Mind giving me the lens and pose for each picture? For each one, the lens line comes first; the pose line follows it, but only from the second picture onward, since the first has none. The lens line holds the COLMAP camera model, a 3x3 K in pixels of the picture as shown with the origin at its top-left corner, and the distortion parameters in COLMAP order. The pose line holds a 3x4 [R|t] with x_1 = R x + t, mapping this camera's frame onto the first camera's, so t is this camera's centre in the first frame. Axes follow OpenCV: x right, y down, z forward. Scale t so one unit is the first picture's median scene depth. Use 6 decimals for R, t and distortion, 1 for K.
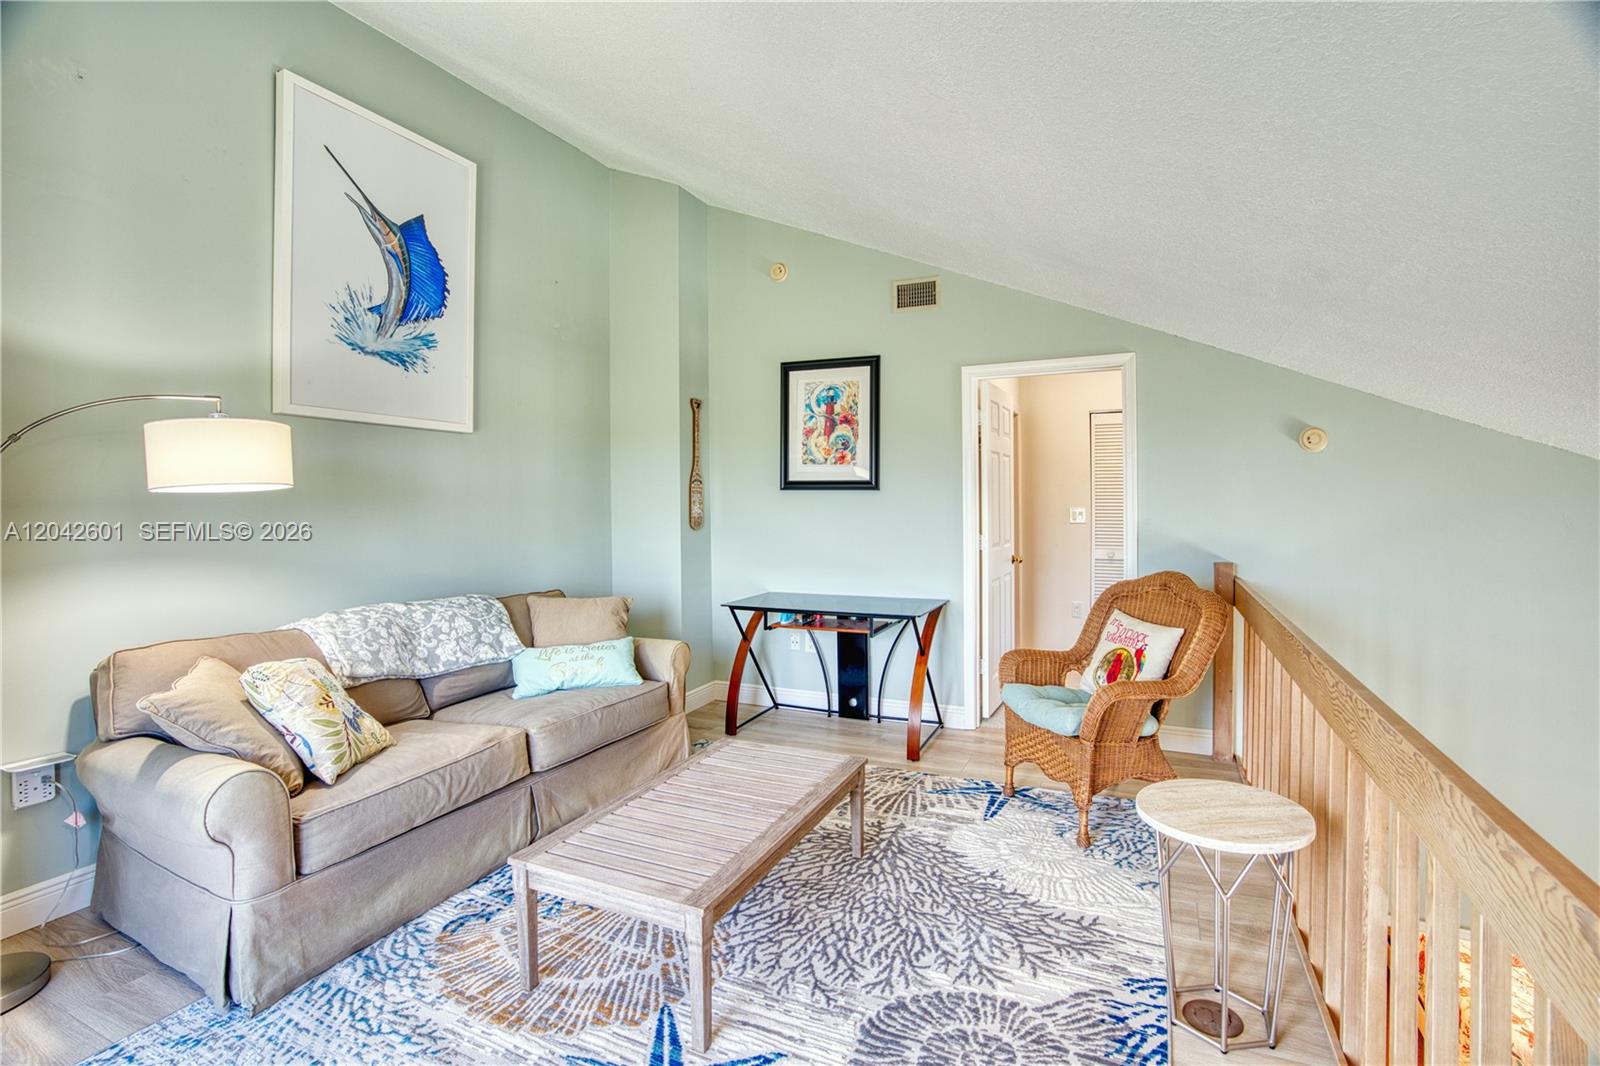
lens RADIAL K [[743.2, 0, 792.2], [0, 743.2, 504.8], [0, 0, 1]] dist [-0.053595, 0.020929]
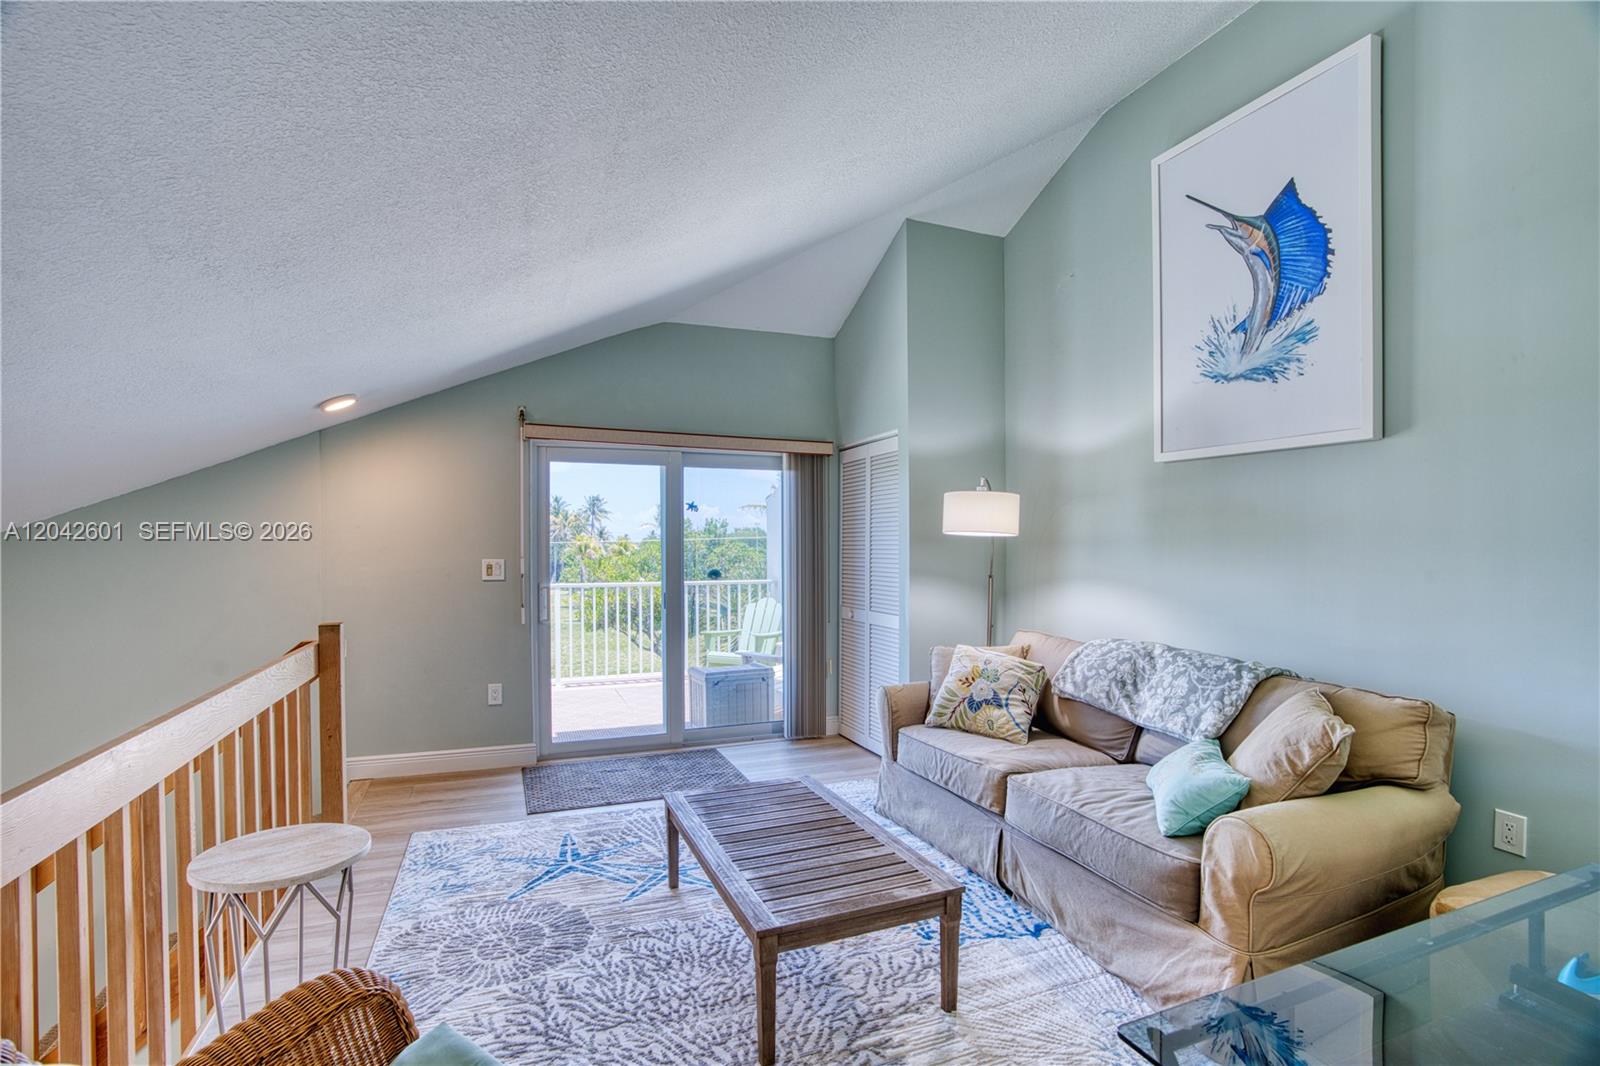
lens RADIAL K [[743.2, 0, 790.0], [0, 743.2, 534.4], [0, 0, 1]] dist [-0.053595, 0.020929]
pose [[-0.677138, 0.000611, -0.735856, 0.476913], [0.001379, 0.999999, -0.000438, -0.012815], [0.735854, -0.001311, -0.677138, 1.227289]]
